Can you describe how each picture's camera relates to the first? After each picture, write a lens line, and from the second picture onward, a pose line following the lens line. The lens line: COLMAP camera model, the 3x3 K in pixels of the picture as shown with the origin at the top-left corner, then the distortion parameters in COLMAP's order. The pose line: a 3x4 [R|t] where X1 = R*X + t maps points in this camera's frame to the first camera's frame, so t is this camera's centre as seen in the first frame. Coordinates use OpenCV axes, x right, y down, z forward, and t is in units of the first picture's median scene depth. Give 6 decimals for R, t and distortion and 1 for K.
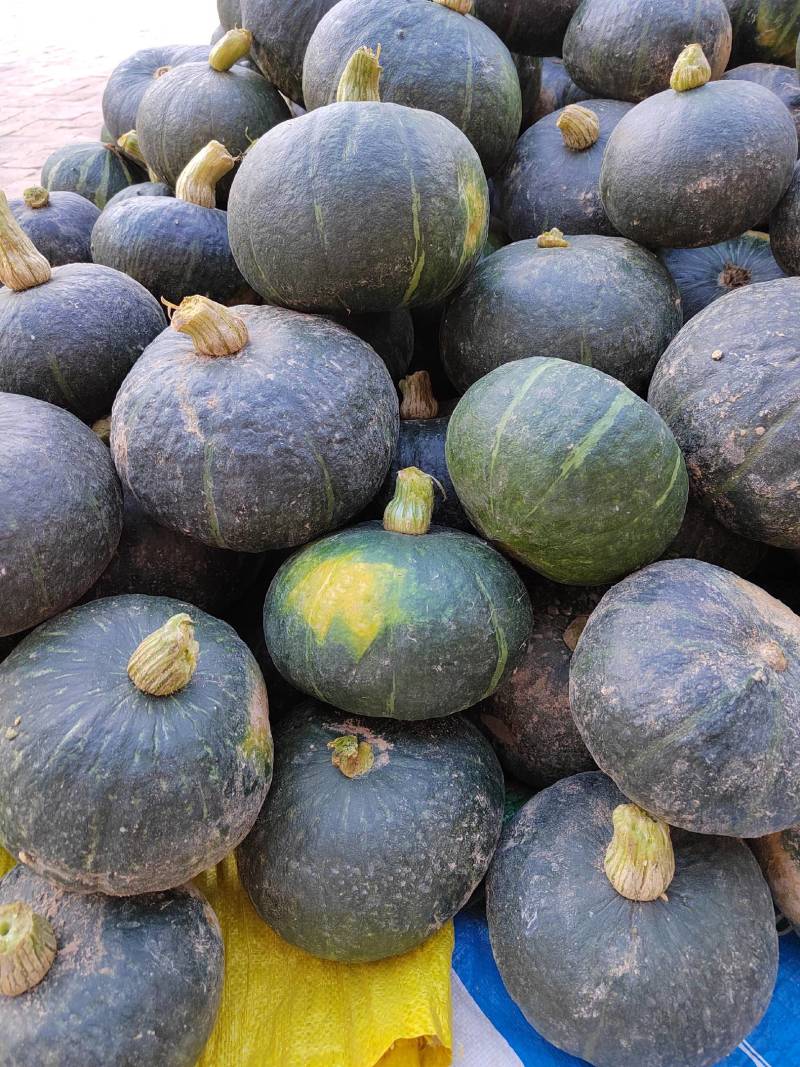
lens RADIAL K [[722.2, 0, 400.0], [0, 722.2, 533.5], [0, 0, 1]] dist [0.003905, -0.000978]
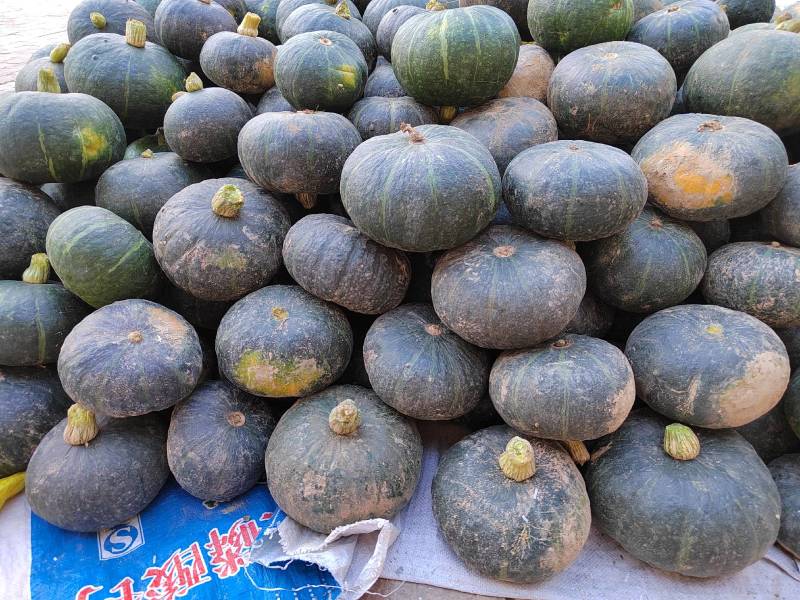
lens RADIAL K [[541.5, 0, 400.0], [0, 541.5, 300.0], [0, 0, 1]] dist [0.003905, -0.000978]
pose [[0.997699, 0.058691, -0.033931, 1.246909], [-0.061683, 0.993551, -0.095143, 0.146022], [0.028128, 0.097017, 0.994885, -0.619887]]
